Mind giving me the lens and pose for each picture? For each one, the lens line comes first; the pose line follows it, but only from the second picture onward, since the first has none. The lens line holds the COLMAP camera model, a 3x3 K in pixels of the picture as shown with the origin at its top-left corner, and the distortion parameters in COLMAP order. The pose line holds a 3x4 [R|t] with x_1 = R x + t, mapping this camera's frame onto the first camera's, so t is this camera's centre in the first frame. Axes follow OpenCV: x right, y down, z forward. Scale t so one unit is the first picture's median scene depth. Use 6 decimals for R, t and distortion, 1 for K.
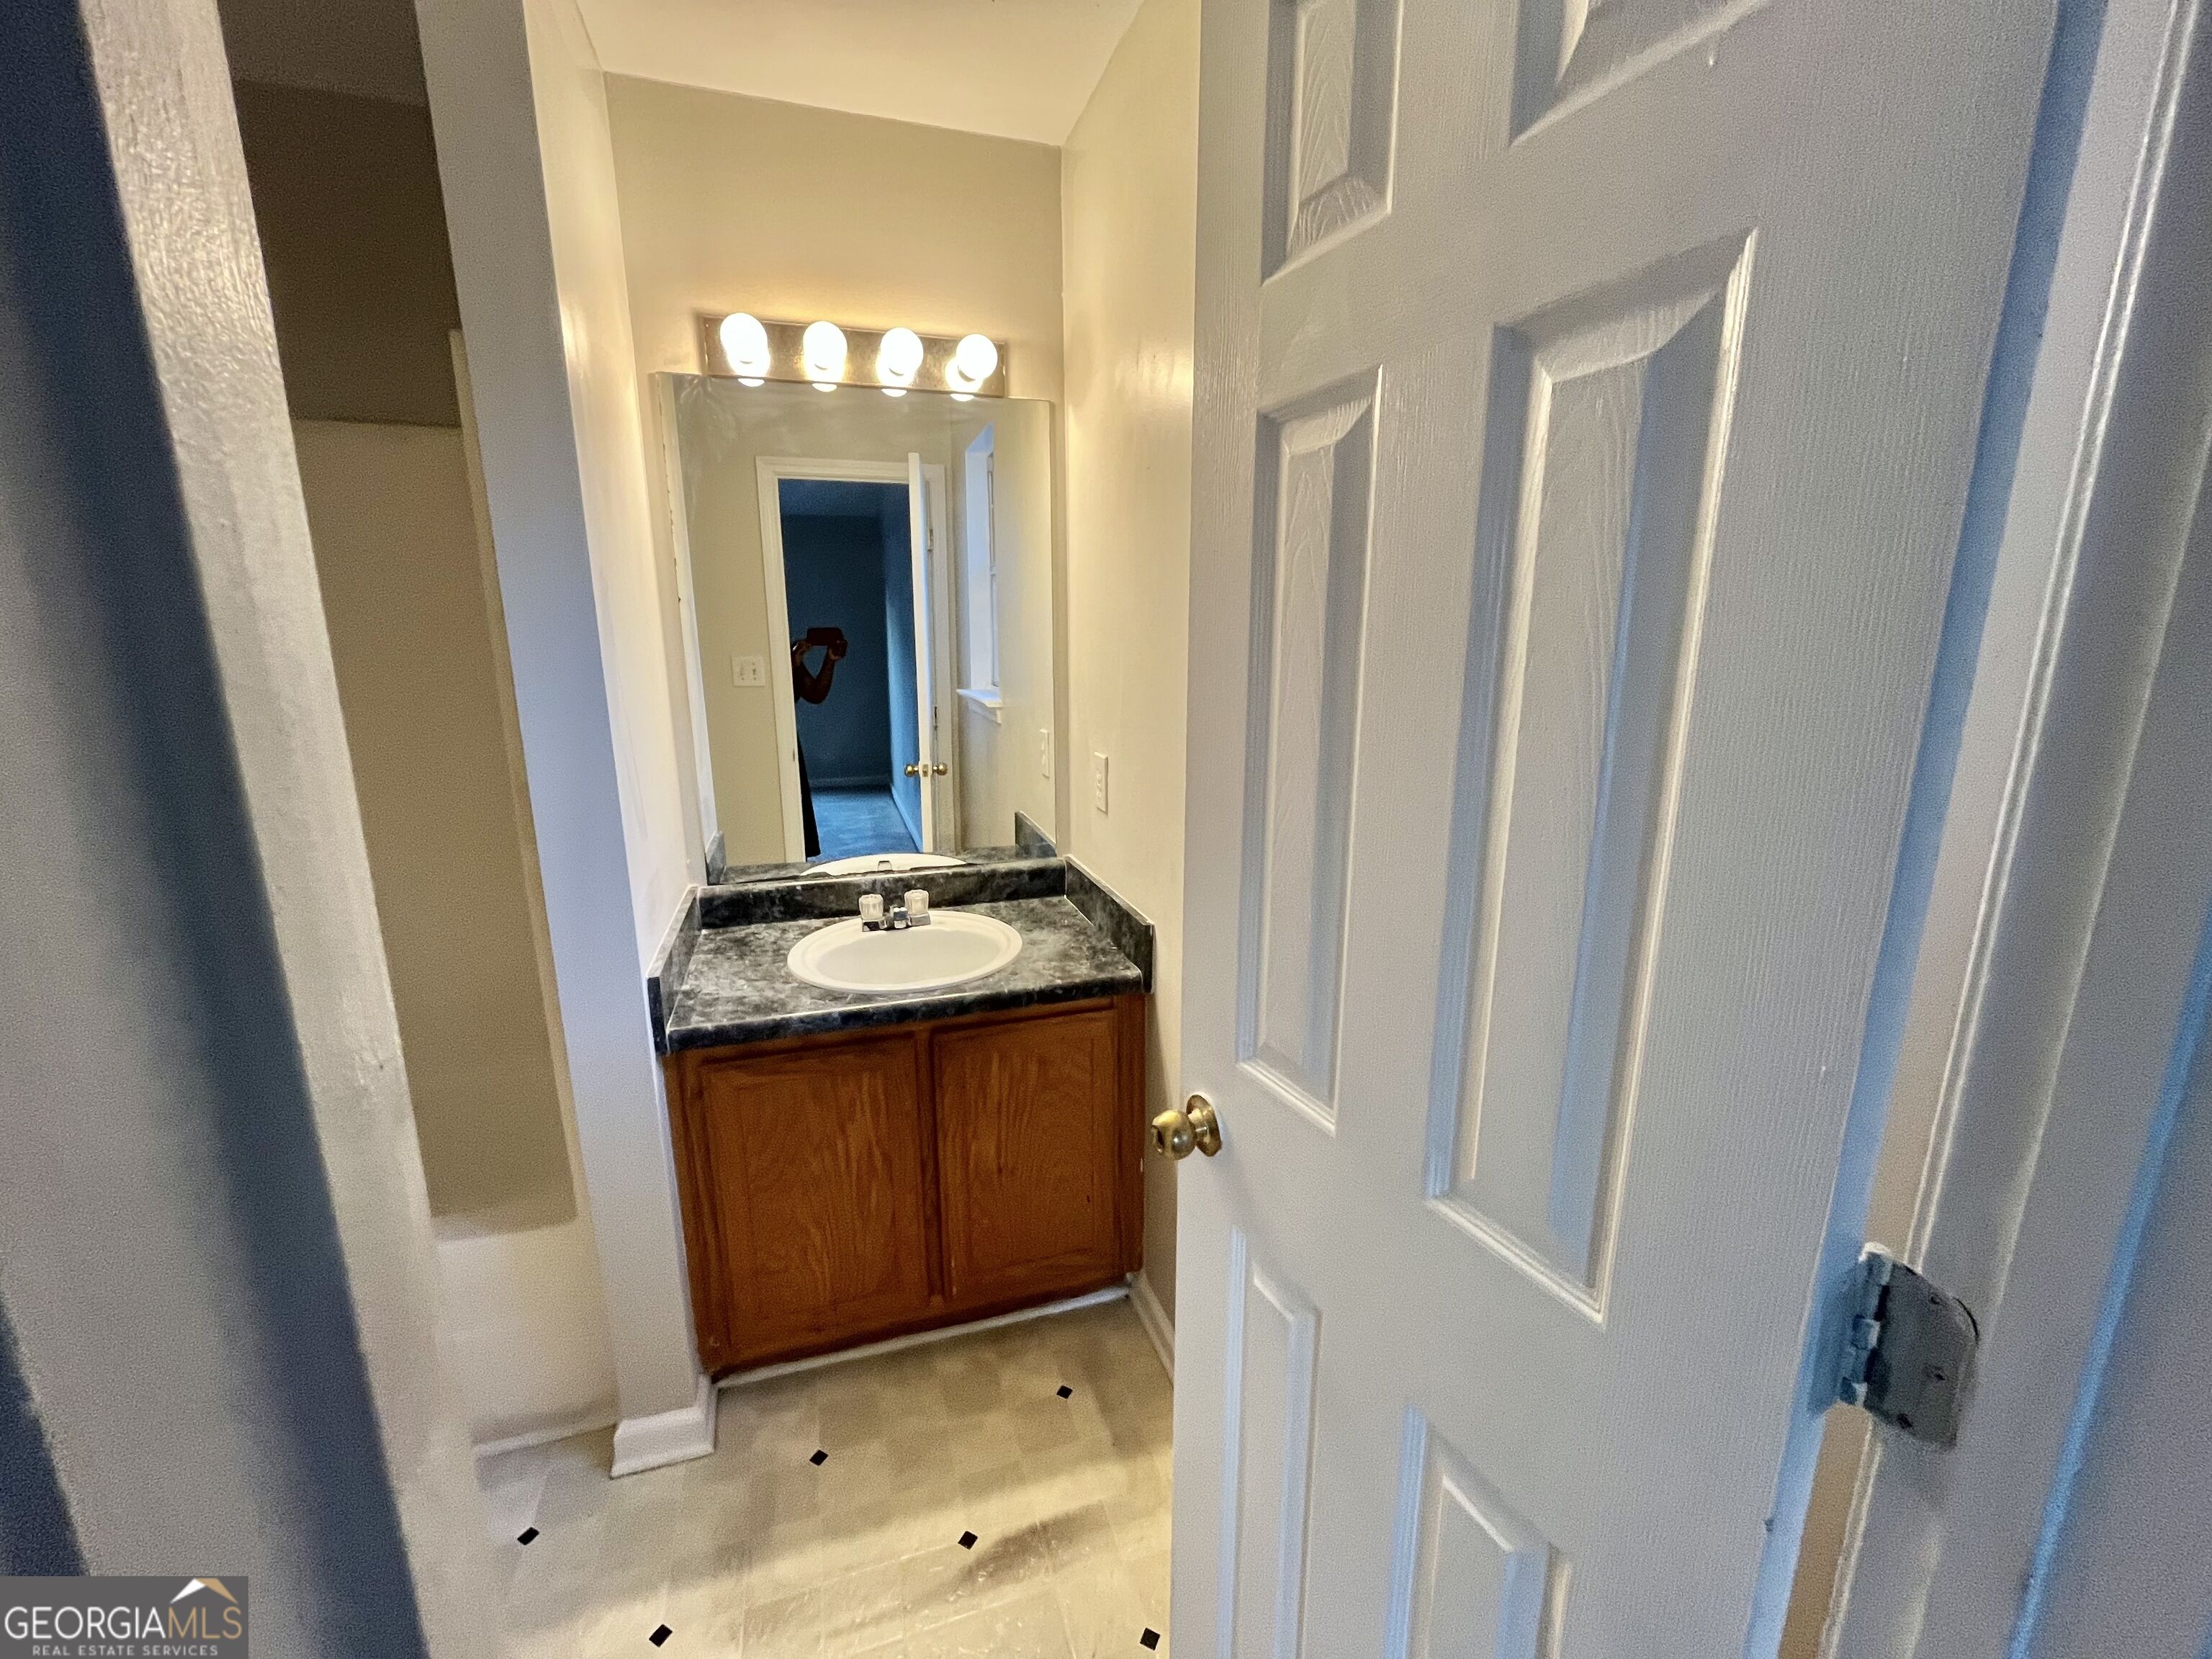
lens RADIAL K [[901.6, 0, 1097.5], [0, 901.6, 833.6], [0, 0, 1]] dist [-0.000932, -0.000074]
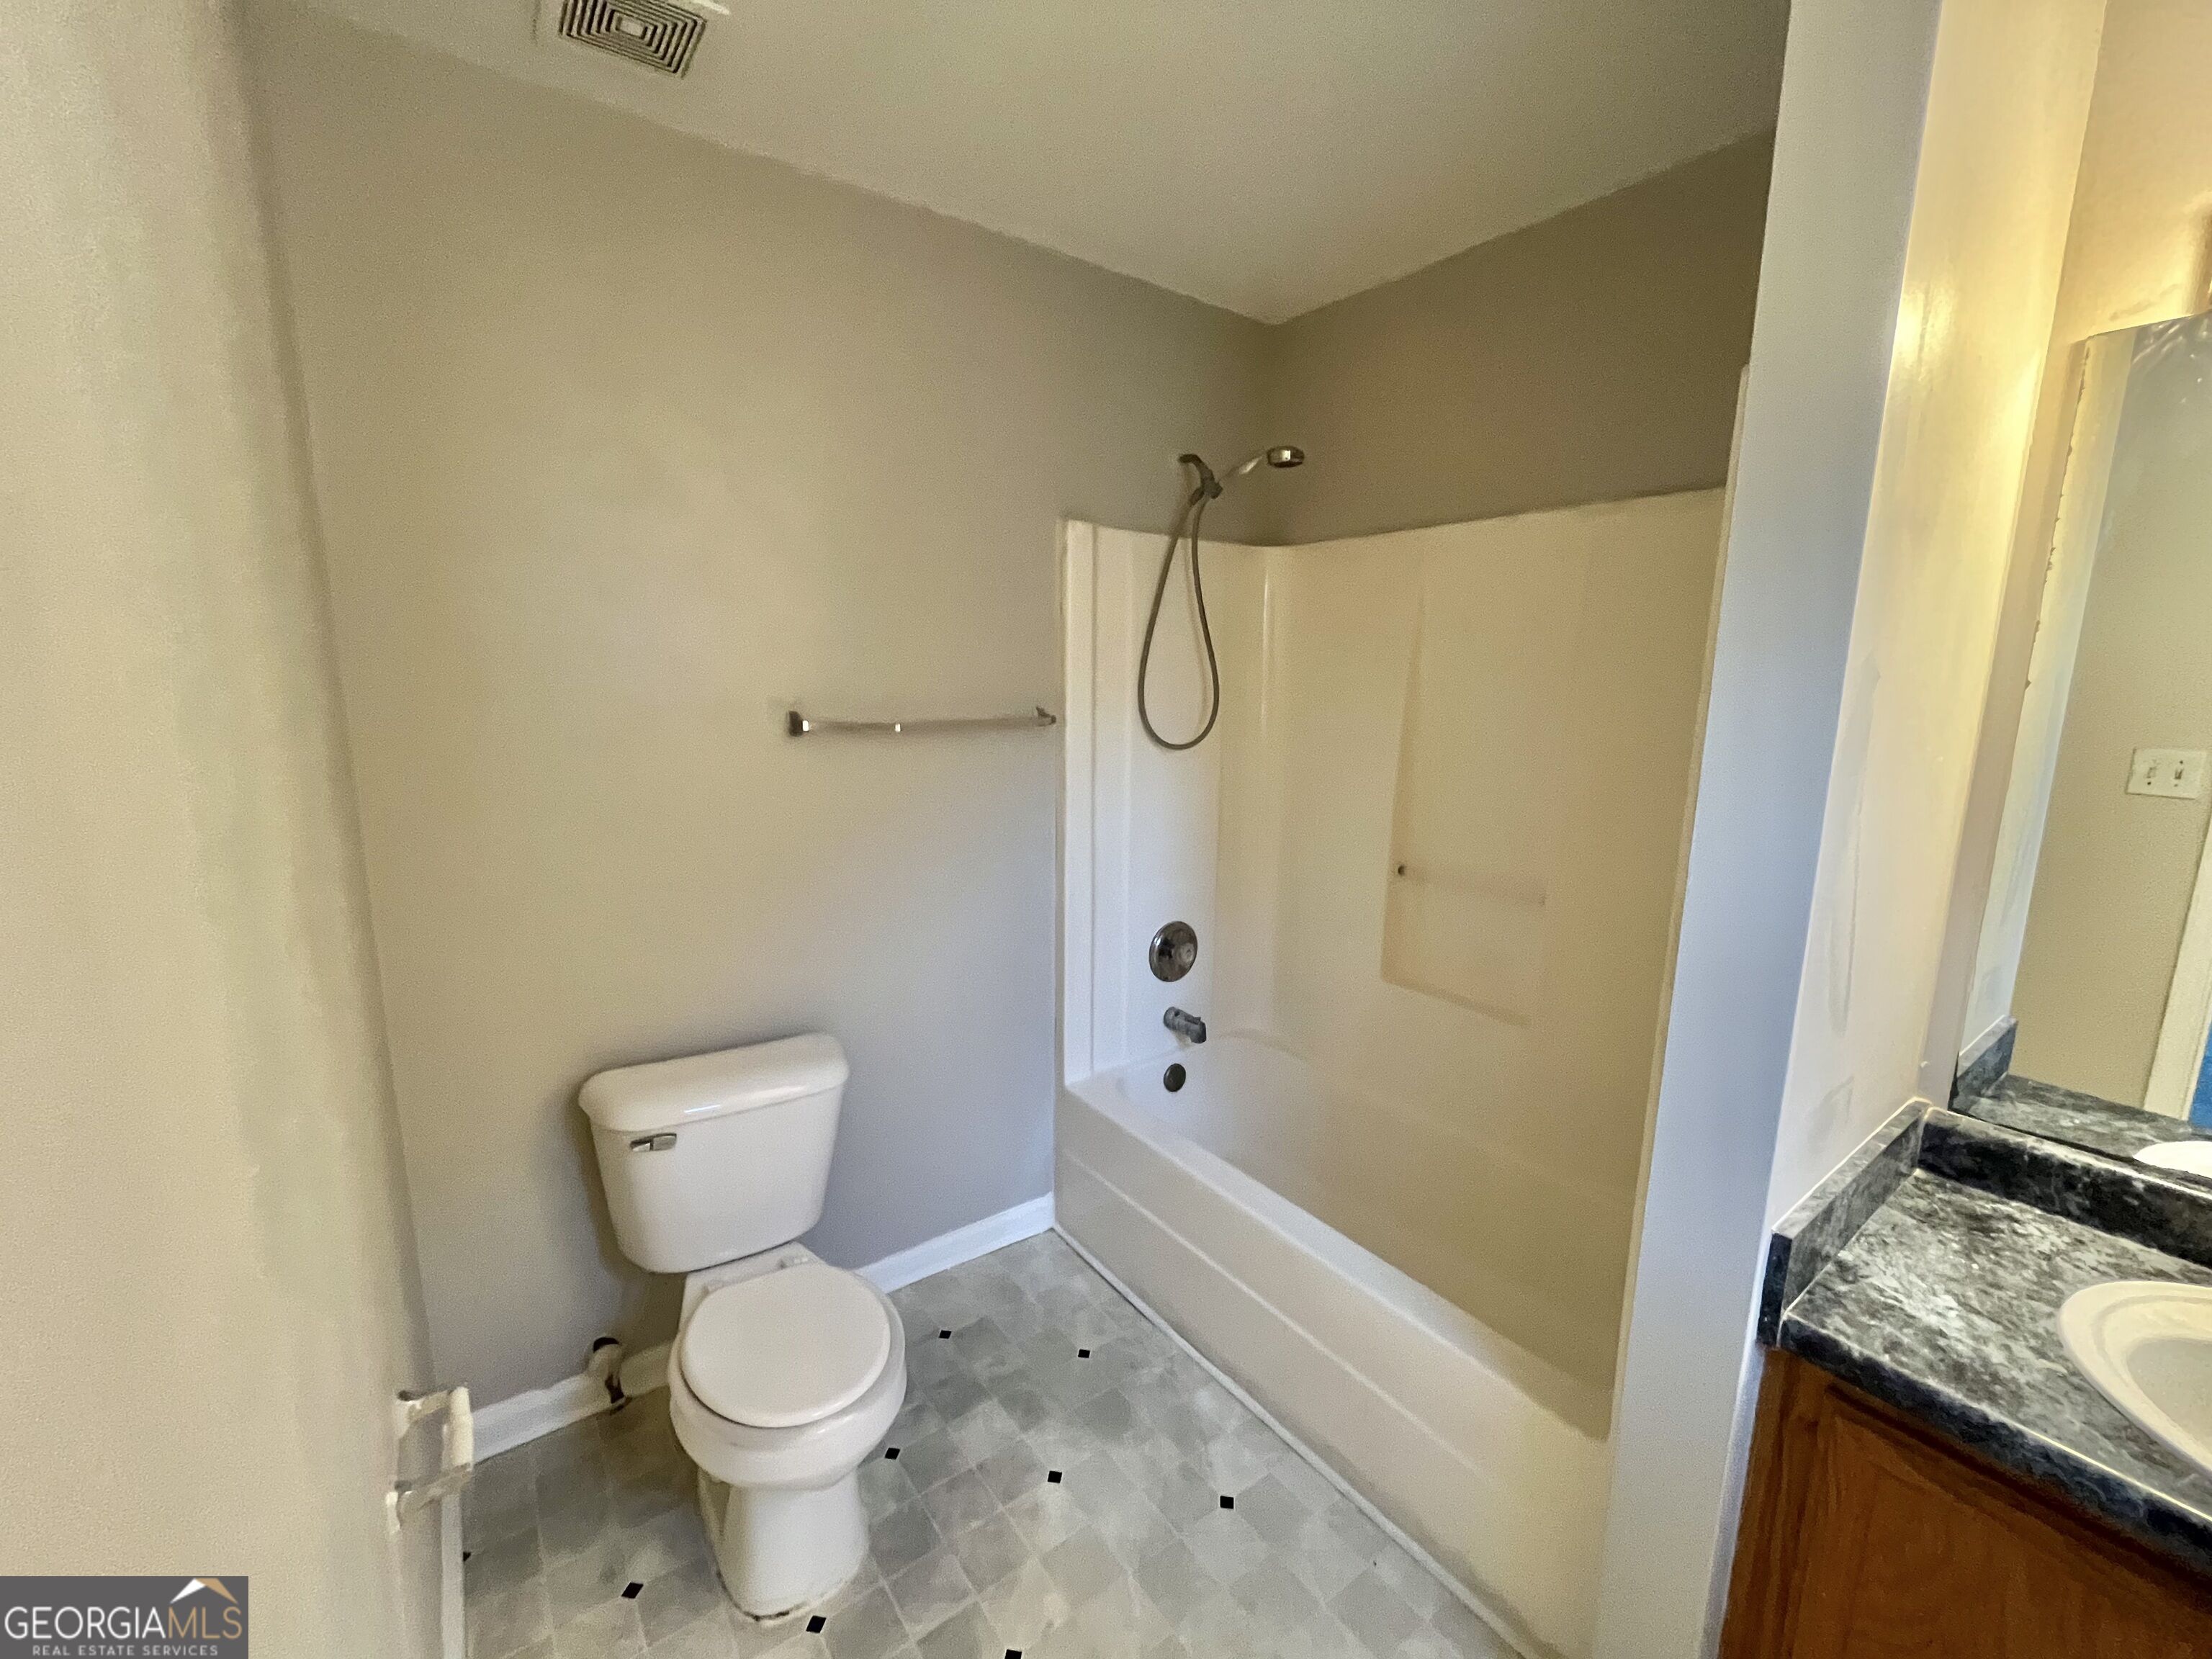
lens RADIAL K [[901.6, 0, 1097.5], [0, 901.6, 833.6], [0, 0, 1]] dist [-0.000932, -0.000074]
pose [[0.319428, 0.170249, -0.932191, -0.059852], [-0.219306, 0.970303, 0.102062, -0.081268], [0.921884, 0.171834, 0.347279, 0.191771]]
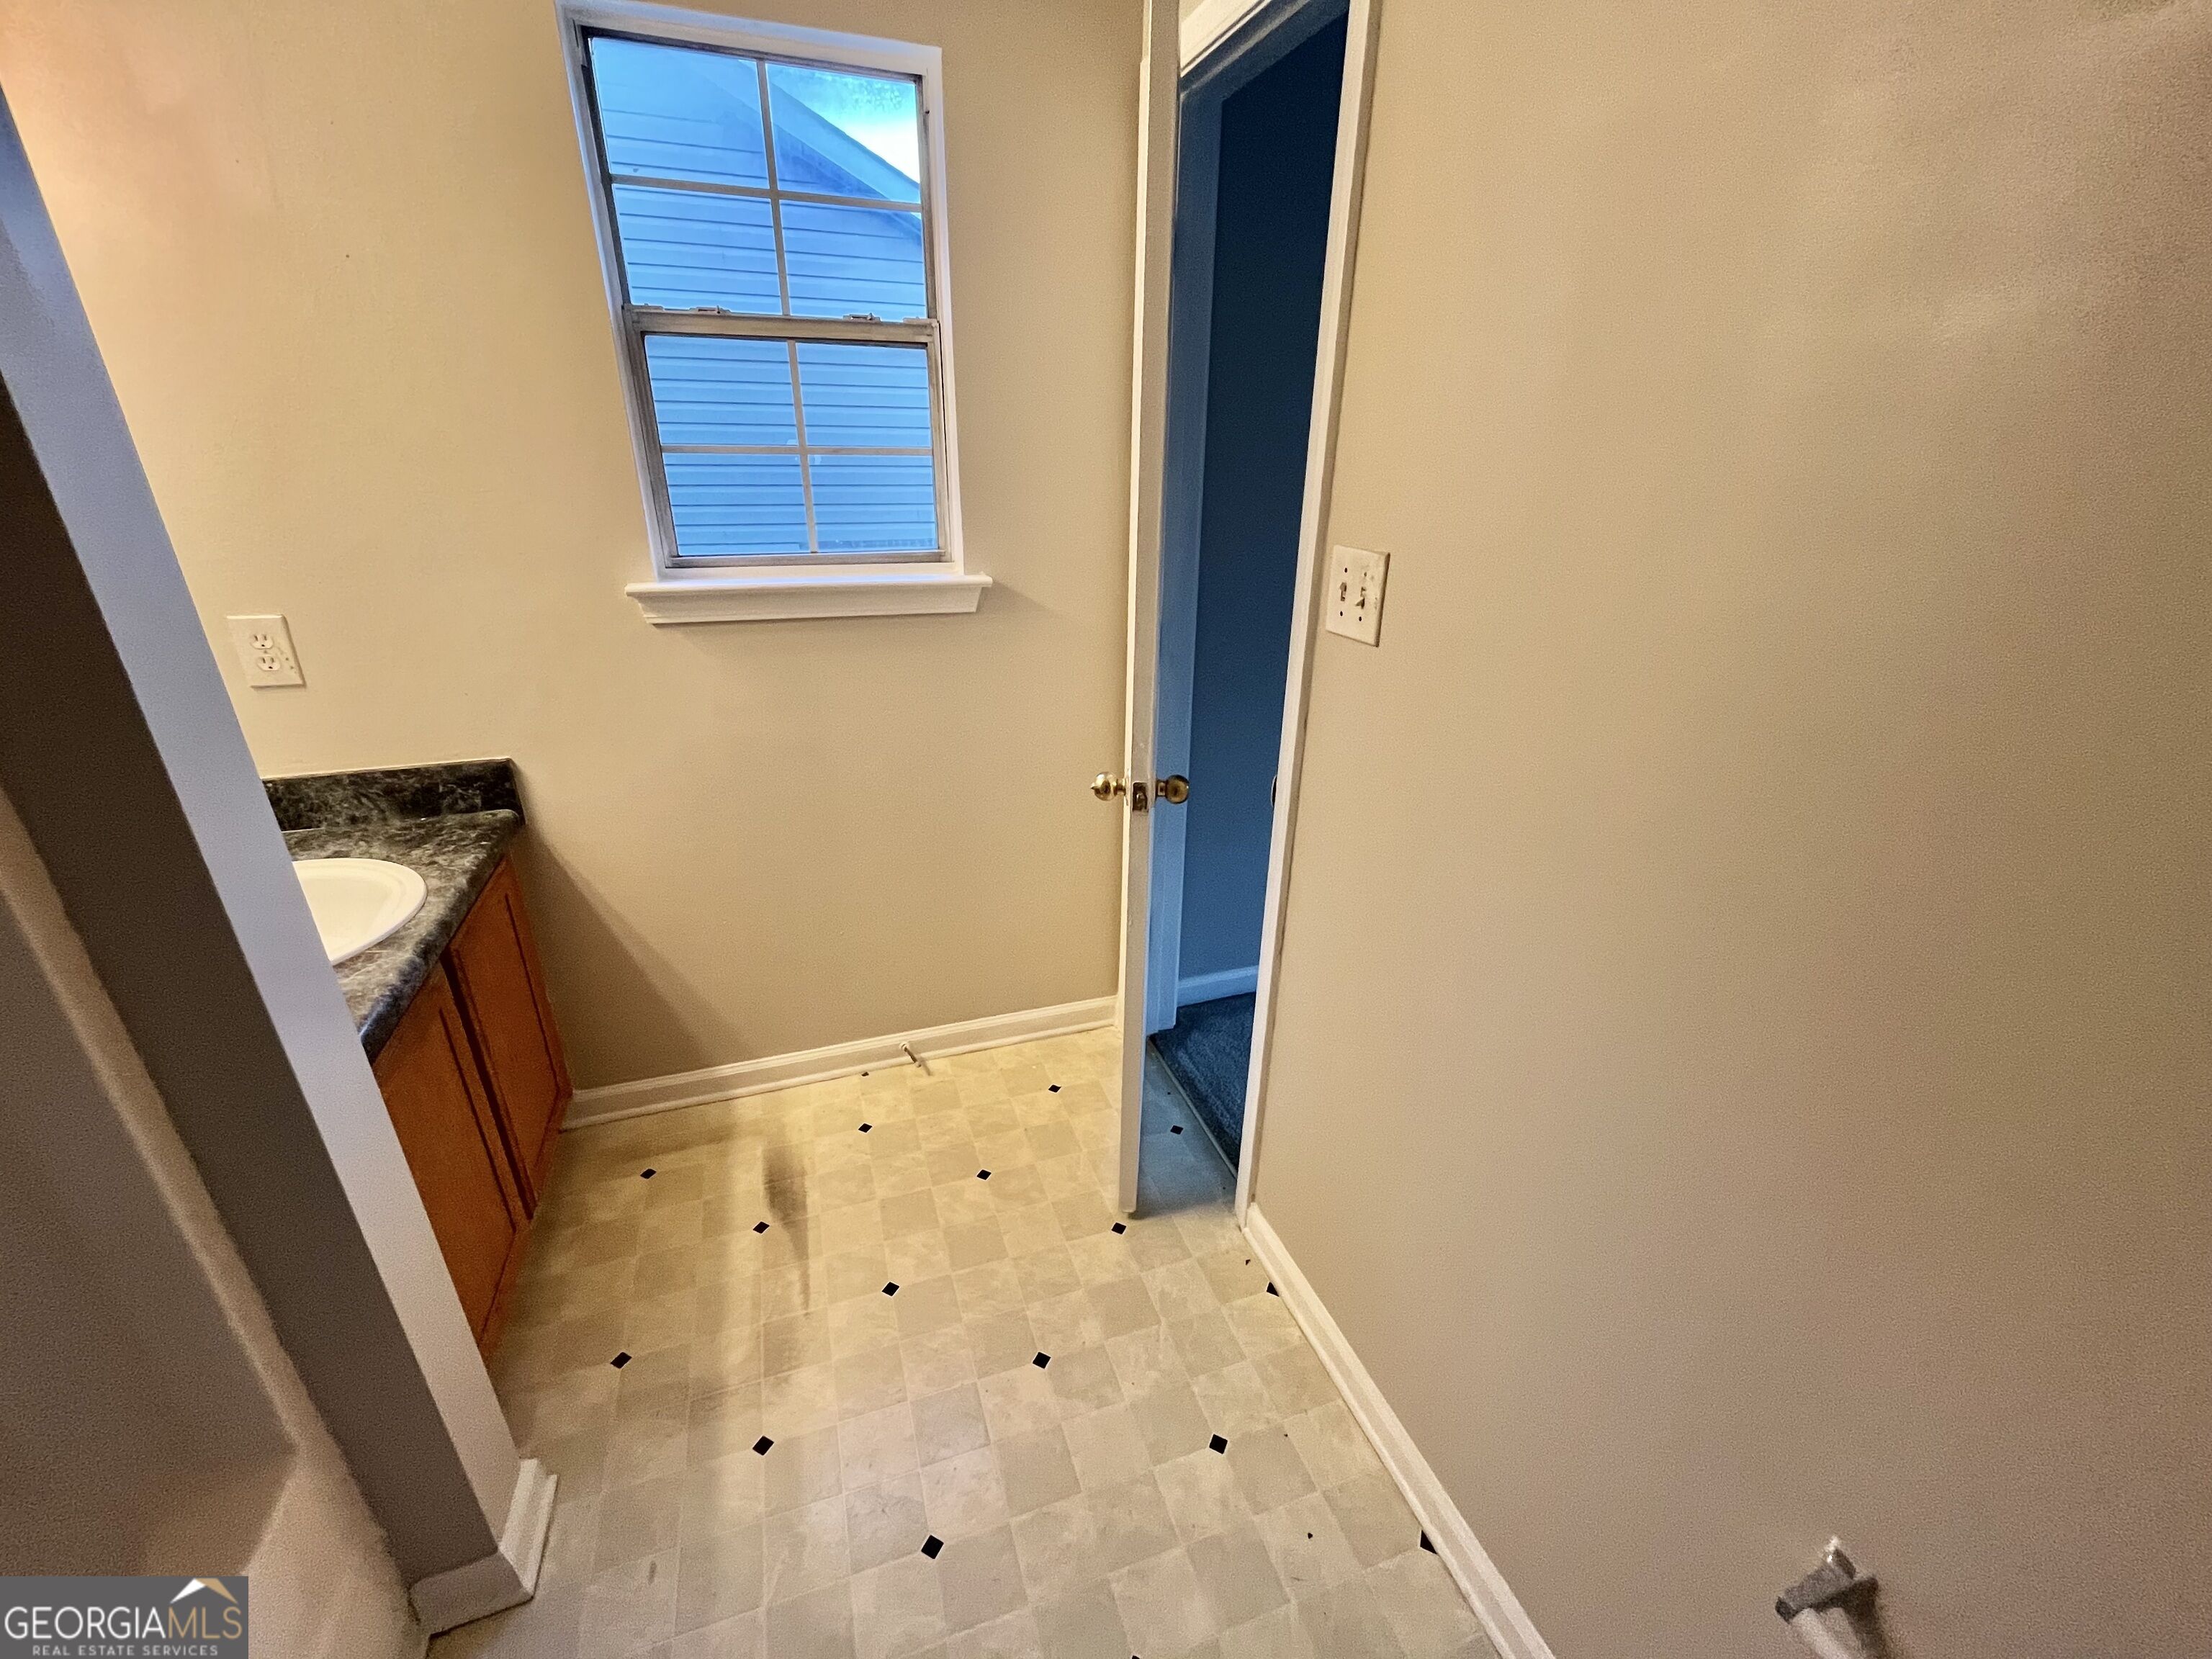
lens RADIAL K [[901.6, 0, 1097.5], [0, 901.6, 833.6], [0, 0, 1]] dist [-0.000932, -0.000074]
pose [[-0.024645, -0.390622, 0.920221, -0.922688], [0.202697, 0.899428, 0.387224, -0.081054], [-0.978931, 0.196069, 0.057012, 0.309829]]
